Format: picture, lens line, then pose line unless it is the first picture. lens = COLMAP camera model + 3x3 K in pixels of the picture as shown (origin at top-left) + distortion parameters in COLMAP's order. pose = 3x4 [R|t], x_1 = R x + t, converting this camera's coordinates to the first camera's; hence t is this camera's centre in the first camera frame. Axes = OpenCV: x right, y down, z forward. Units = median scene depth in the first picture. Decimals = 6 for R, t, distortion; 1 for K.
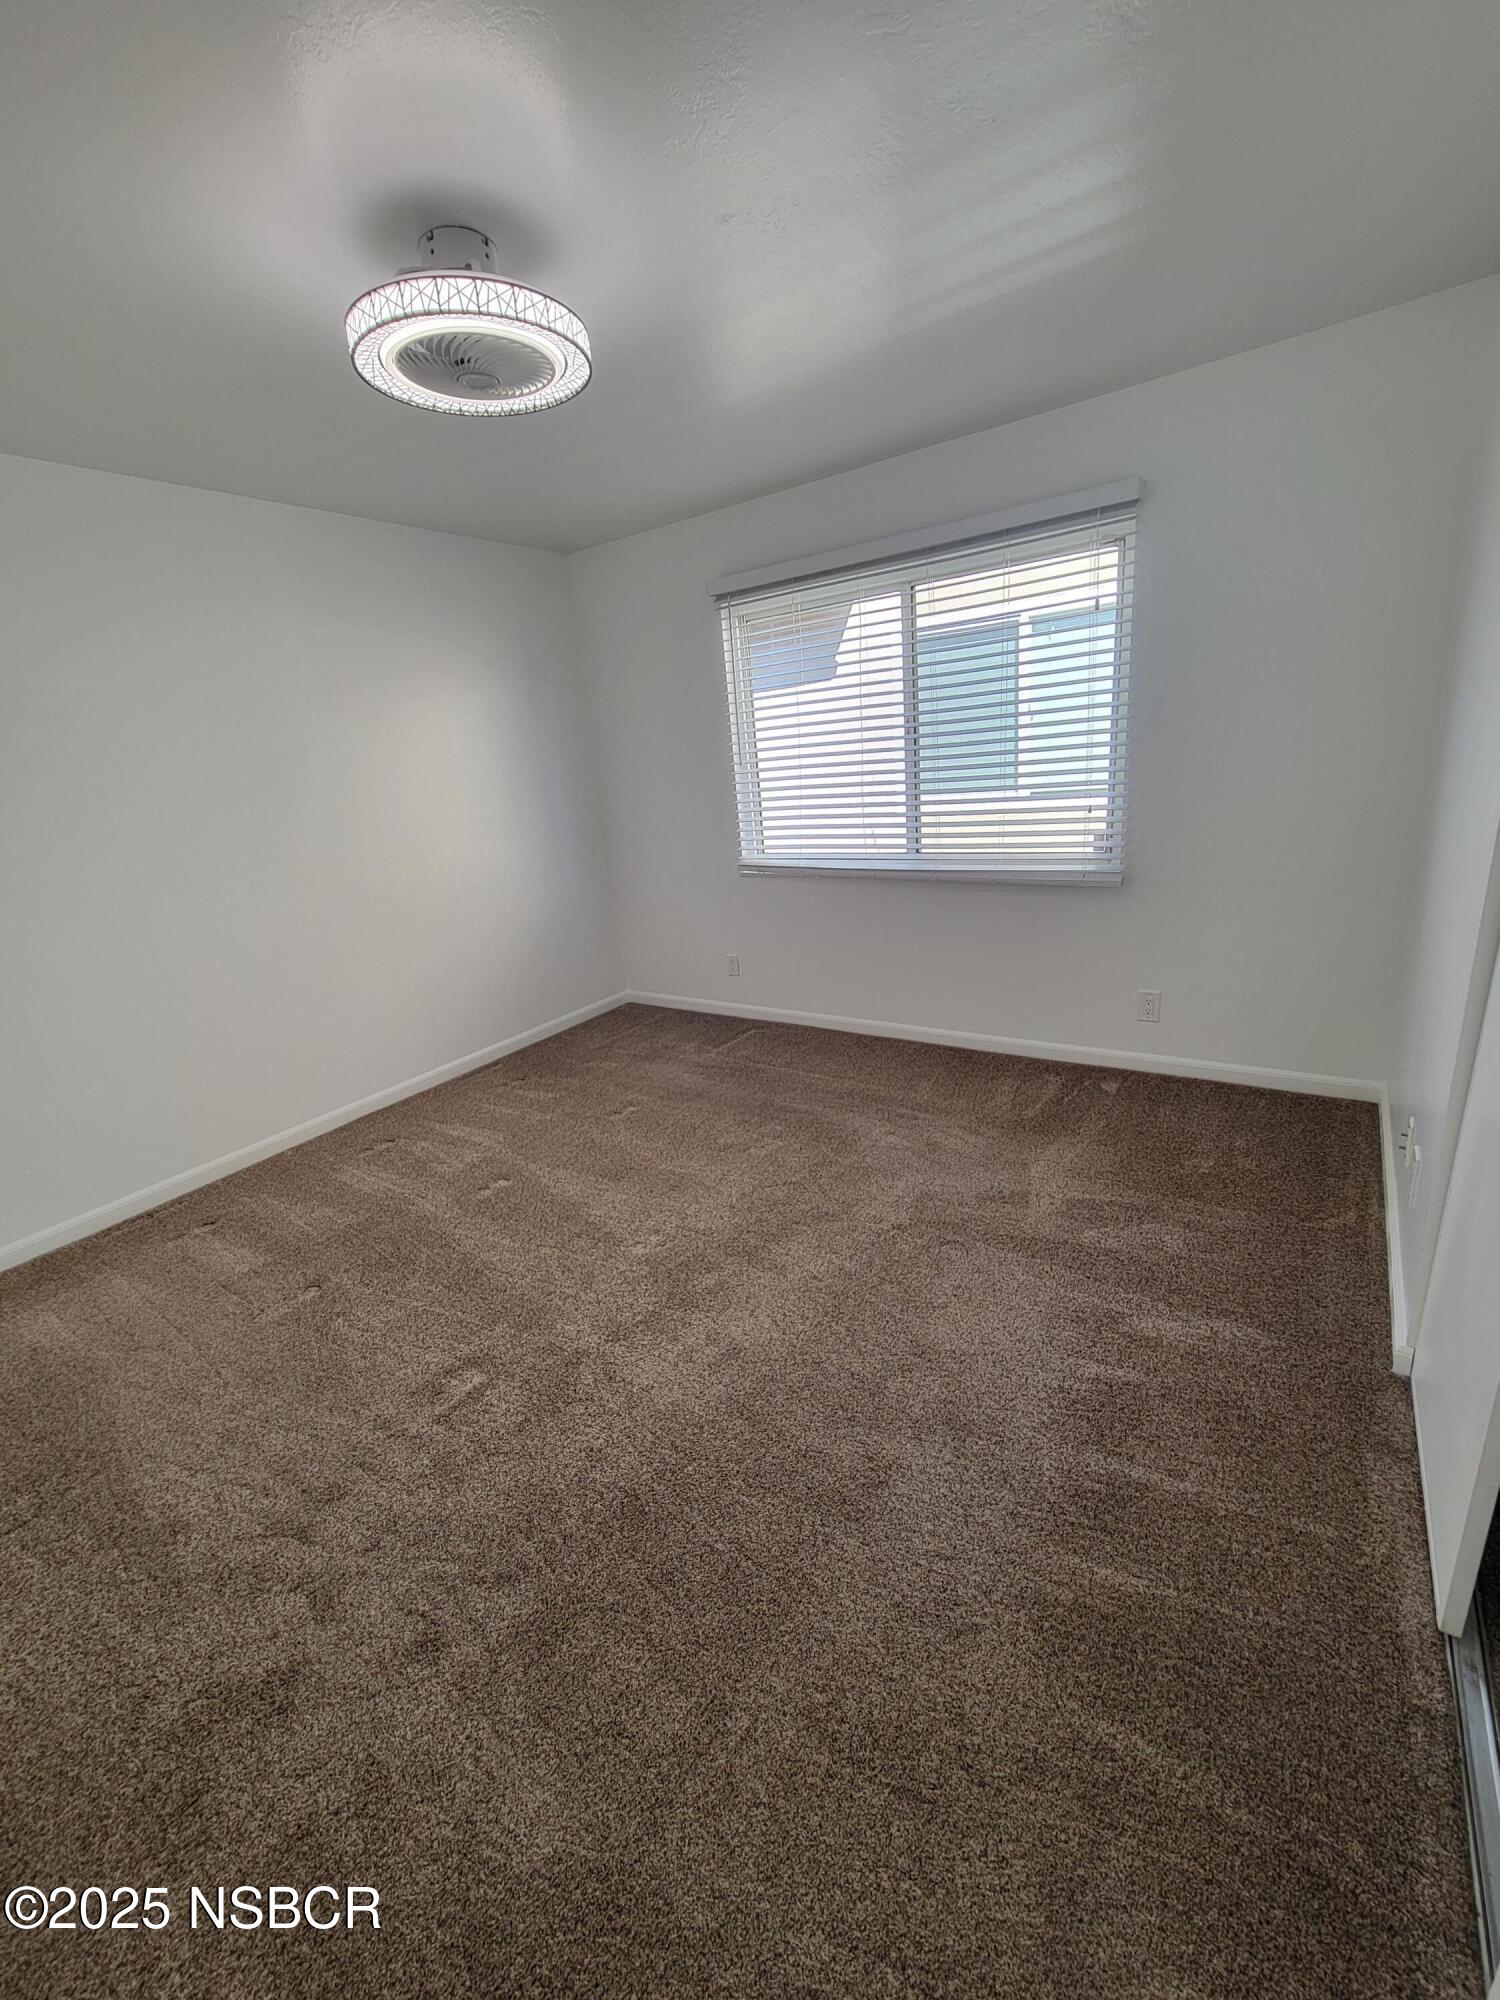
lens RADIAL K [[819.6, 0, 754.2], [0, 819.6, 1004.0], [0, 0, 1]] dist [0.002334, -0.001026]
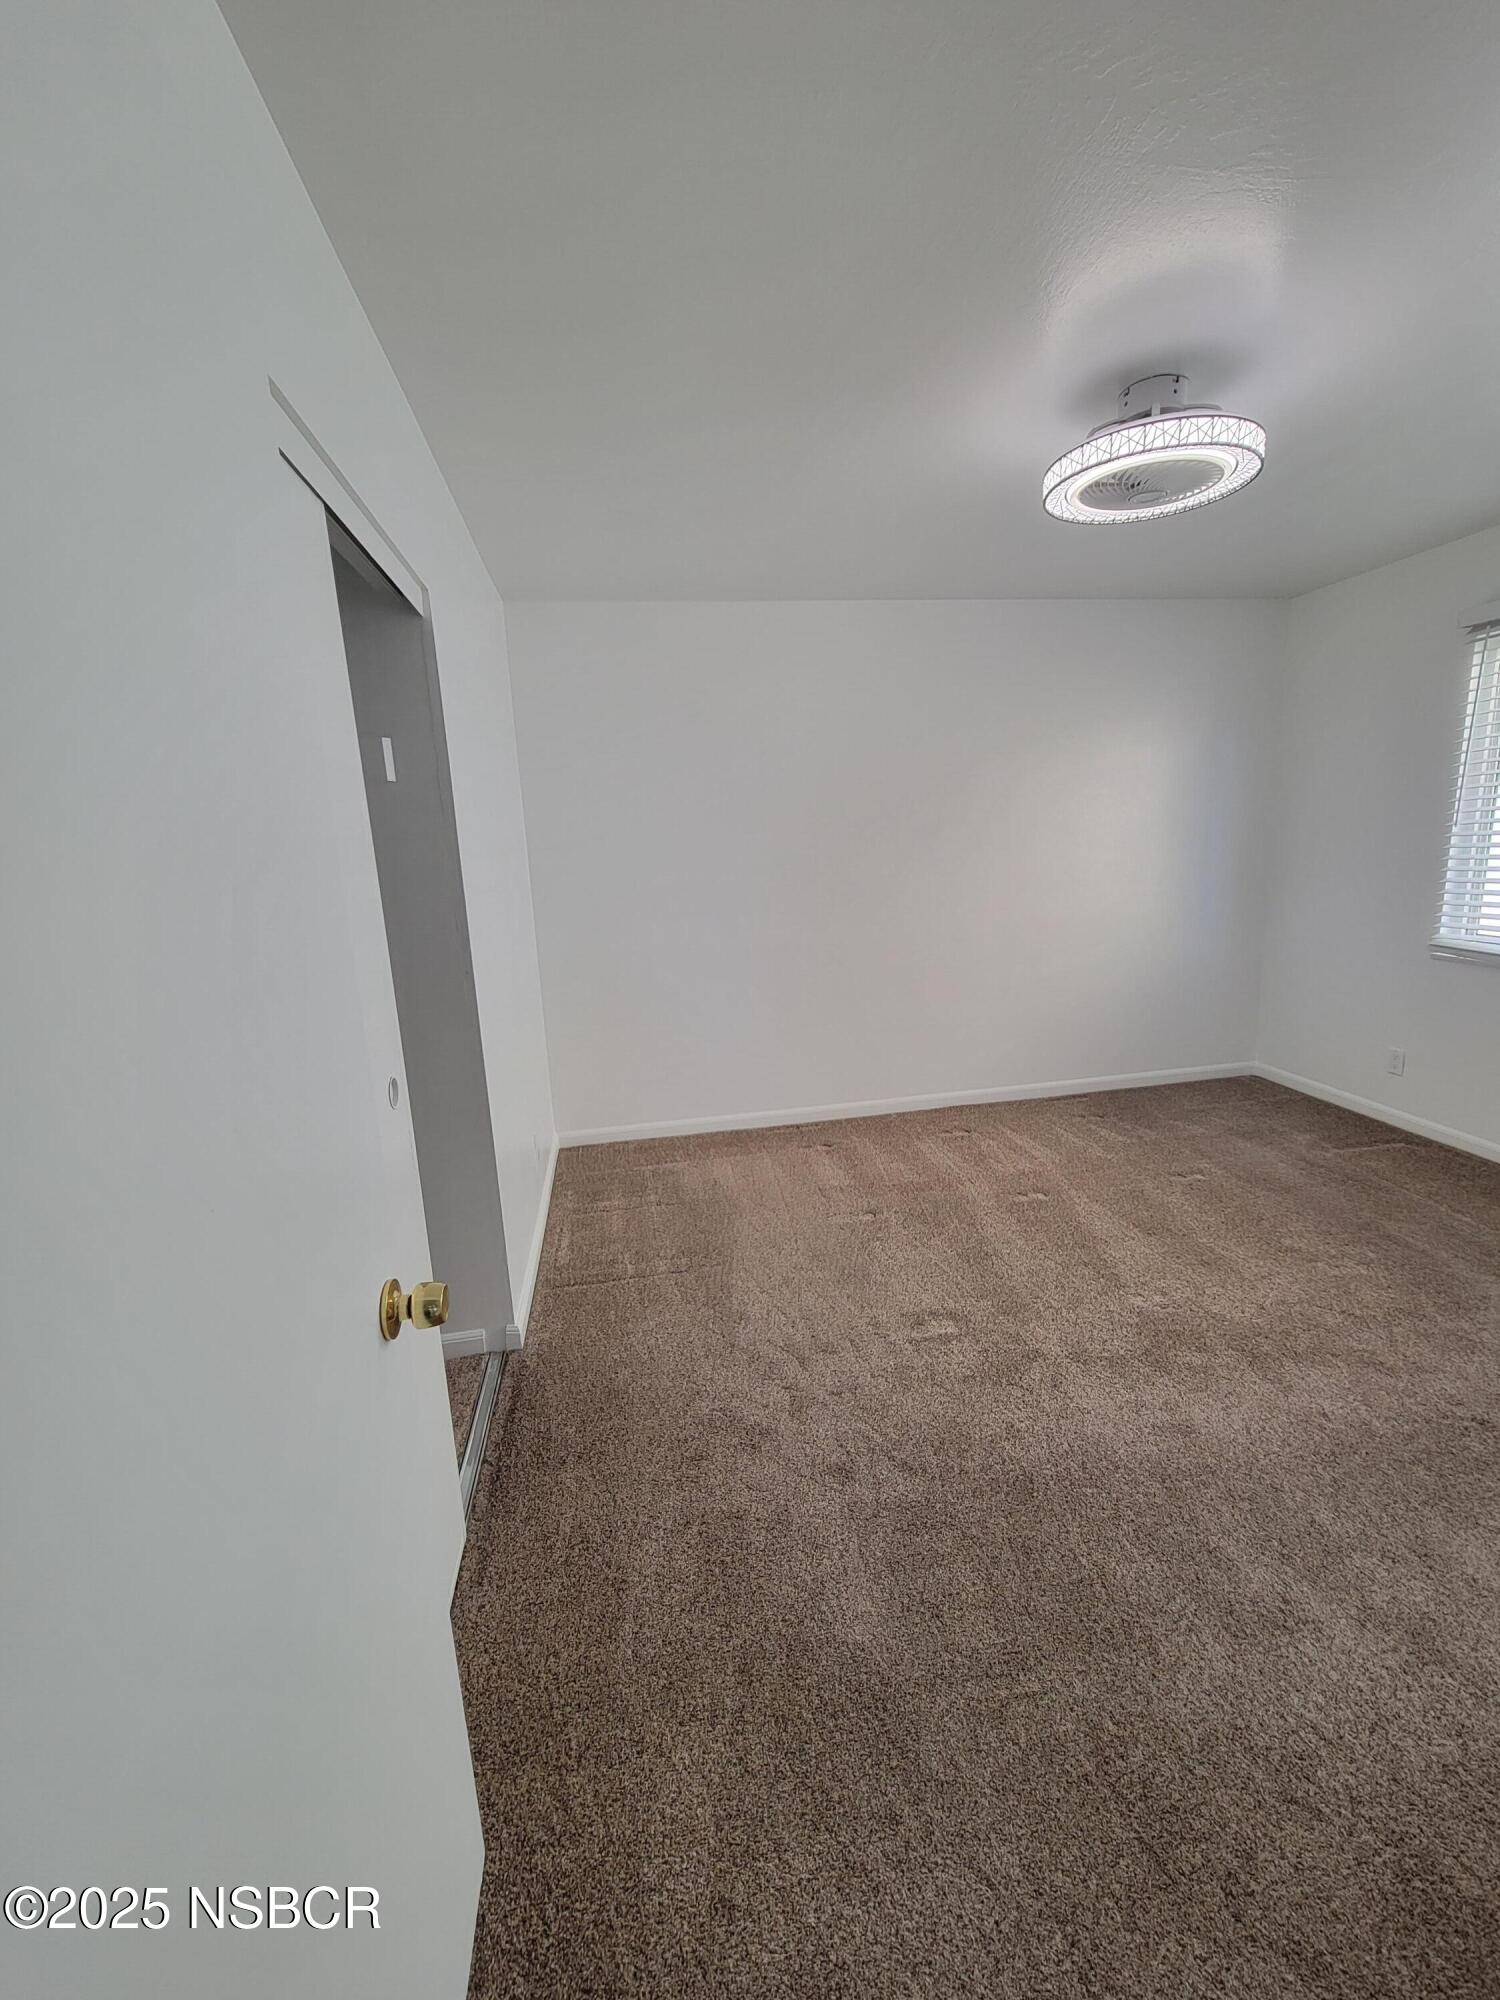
lens RADIAL K [[807.0, 0, 750.4], [0, 807.0, 1007.3], [0, 0, 1]] dist [-0.001162, -0.000363]
pose [[0.691772, 0.199635, -0.693973, 0.144599], [-0.224239, 0.972904, 0.056347, -0.000181], [0.686417, 0.116637, 0.717793, -0.078861]]
